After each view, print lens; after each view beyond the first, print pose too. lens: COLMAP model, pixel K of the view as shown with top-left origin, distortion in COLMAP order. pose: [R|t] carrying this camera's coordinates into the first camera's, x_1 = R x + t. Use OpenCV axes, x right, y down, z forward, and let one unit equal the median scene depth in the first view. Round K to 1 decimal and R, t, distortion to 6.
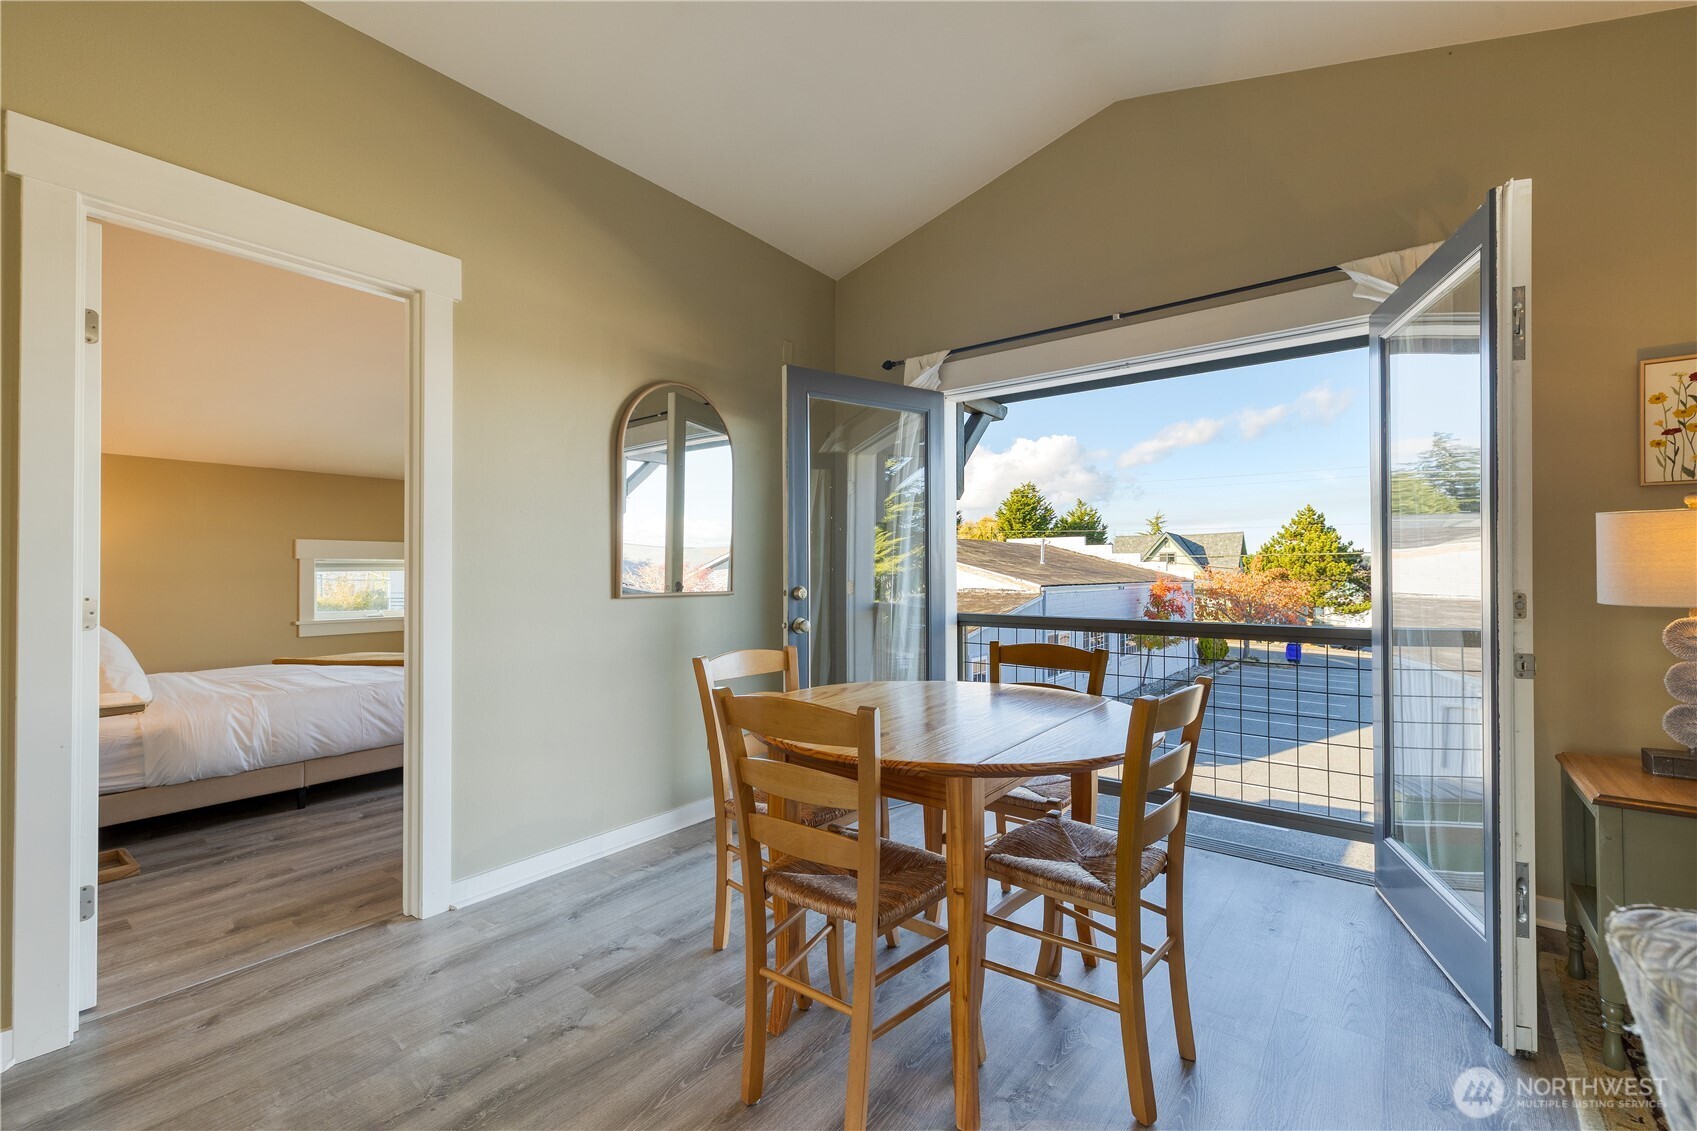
lens RADIAL K [[720.1, 0, 846.3], [0, 720.1, 566.5], [0, 0, 1]] dist [-0.002098, 0.000962]
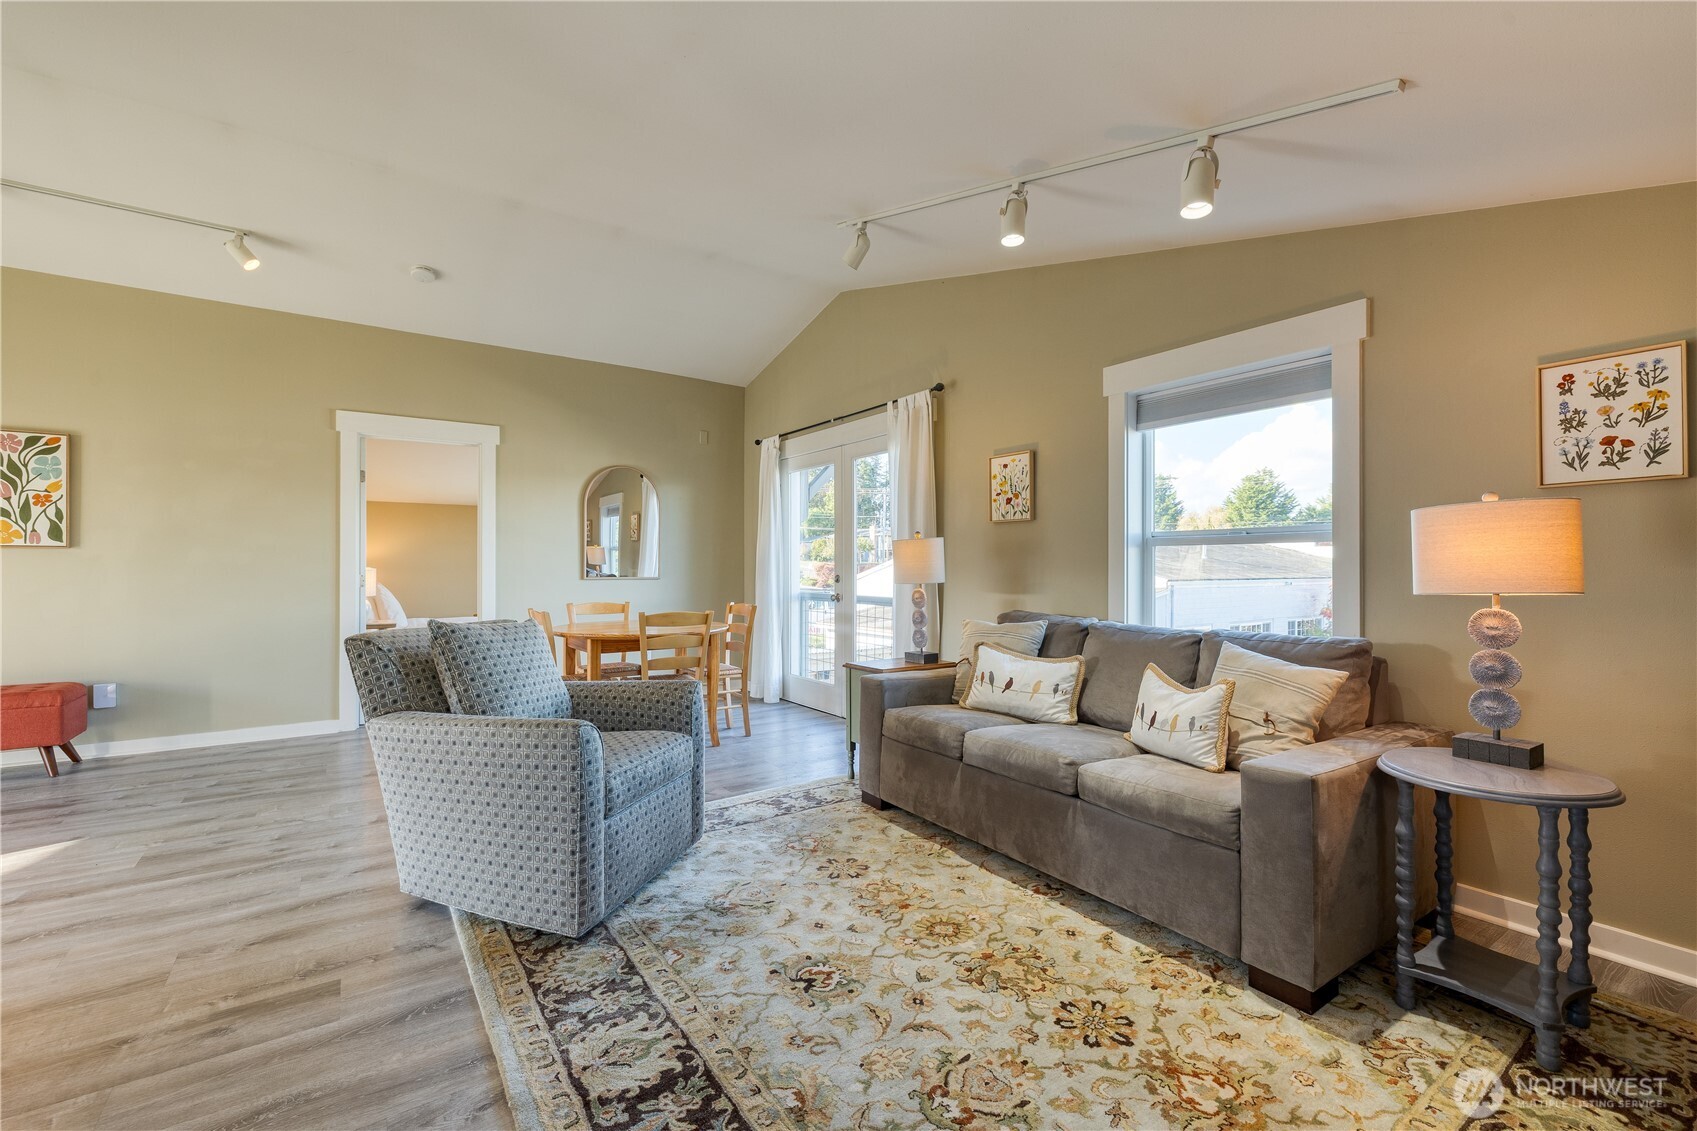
lens RADIAL K [[720.1, 0, 851.7], [0, 720.1, 565.1], [0, 0, 1]] dist [-0.002098, 0.000962]
pose [[0.954292, -0.000754, -0.298874, 0.756266], [0.002544, 0.999981, 0.005599, -0.007366], [0.298864, -0.006103, 0.954276, -0.515554]]
